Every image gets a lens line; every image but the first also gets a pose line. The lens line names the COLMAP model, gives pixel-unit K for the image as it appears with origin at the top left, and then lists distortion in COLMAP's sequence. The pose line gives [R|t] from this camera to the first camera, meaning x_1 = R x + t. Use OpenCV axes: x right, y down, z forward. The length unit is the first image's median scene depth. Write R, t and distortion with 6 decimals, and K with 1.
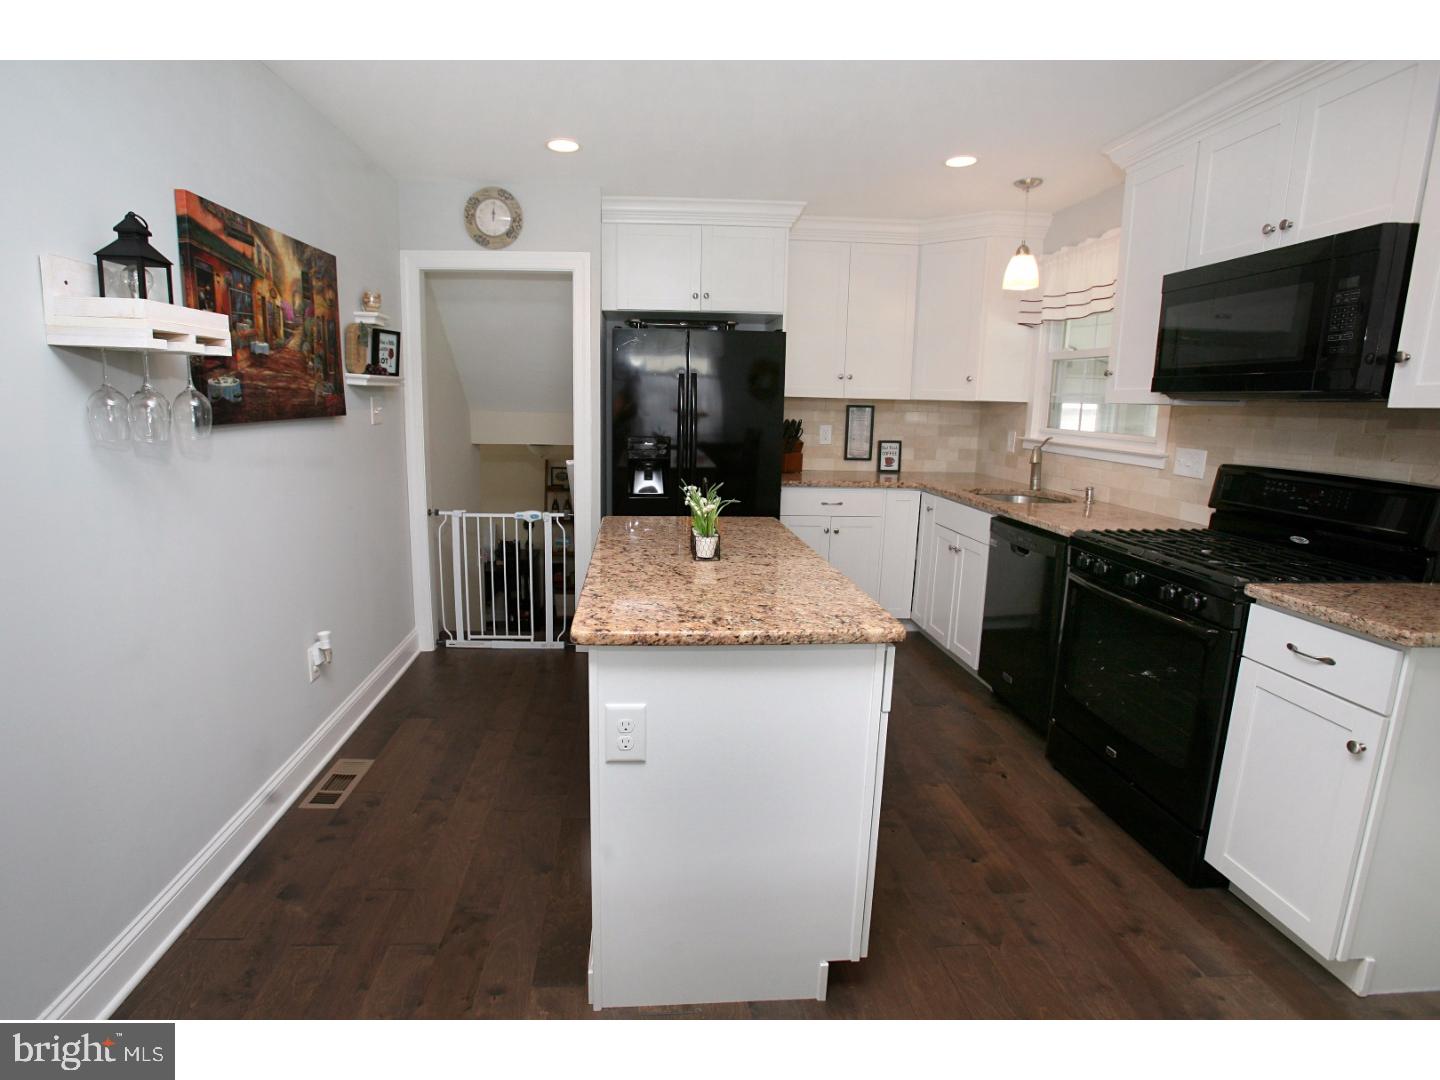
lens RADIAL K [[690.0, 0, 712.6], [0, 690.0, 525.0], [0, 0, 1]] dist [-0.084622, 0.044628]
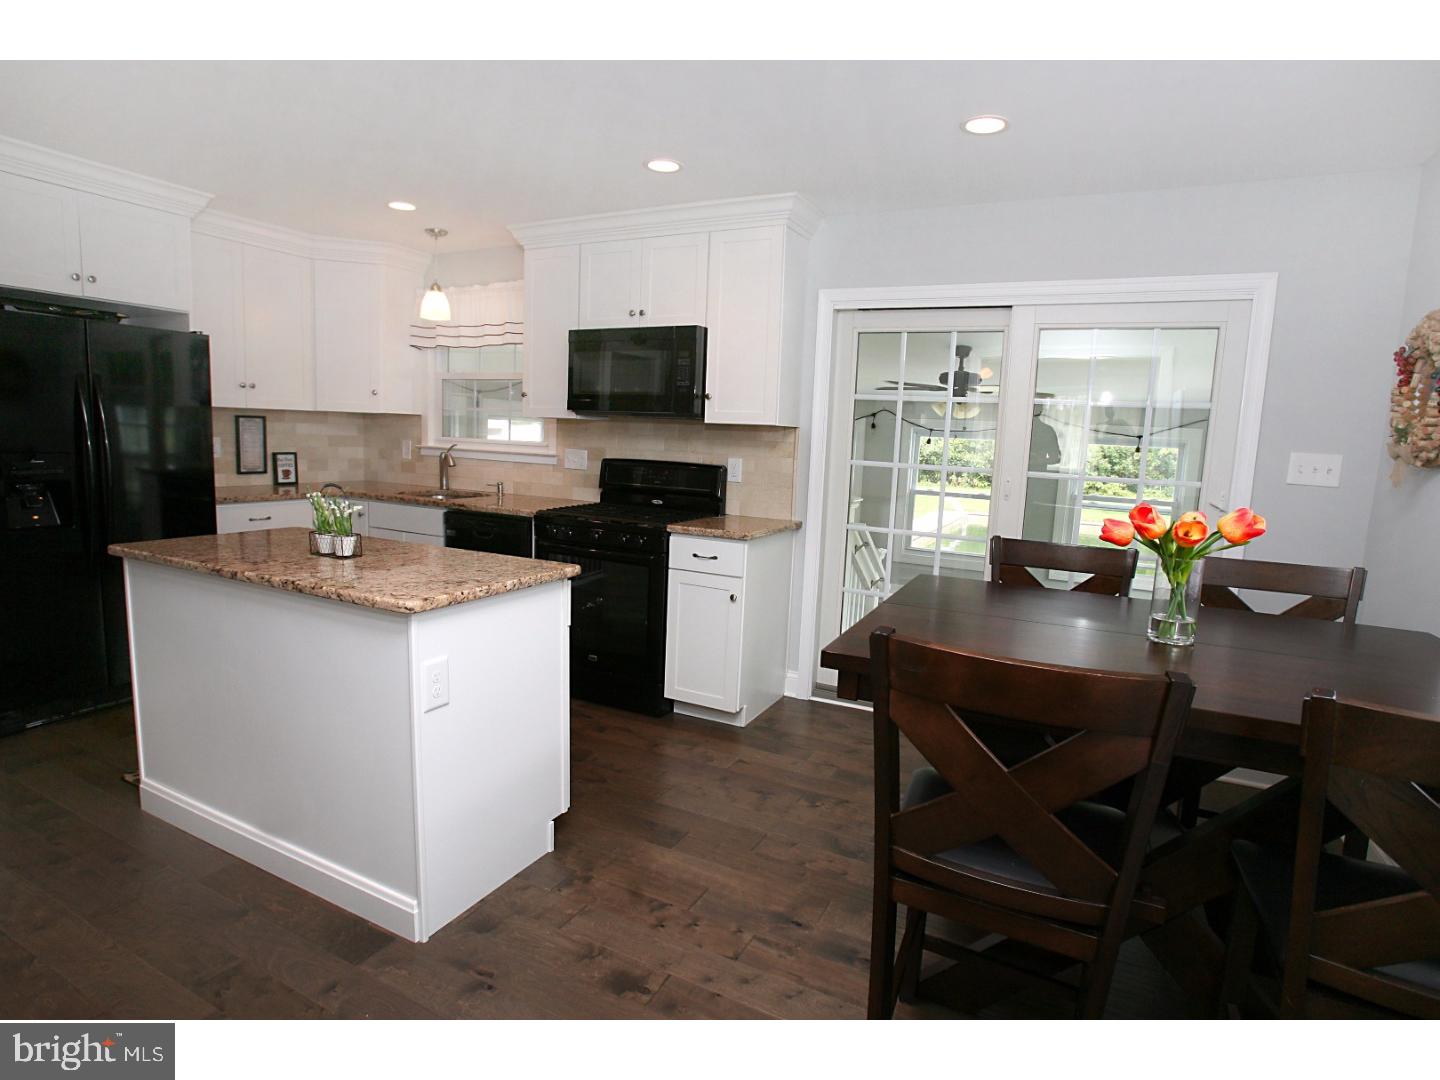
lens RADIAL K [[690.0, 0, 712.6], [0, 690.0, 525.0], [0, 0, 1]] dist [-0.084622, 0.044628]
pose [[0.546893, -0.105974, 0.830468, -0.300506], [0.119025, 0.991722, 0.048169, 0.008531], [-0.828698, 0.072504, 0.554979, -0.037585]]
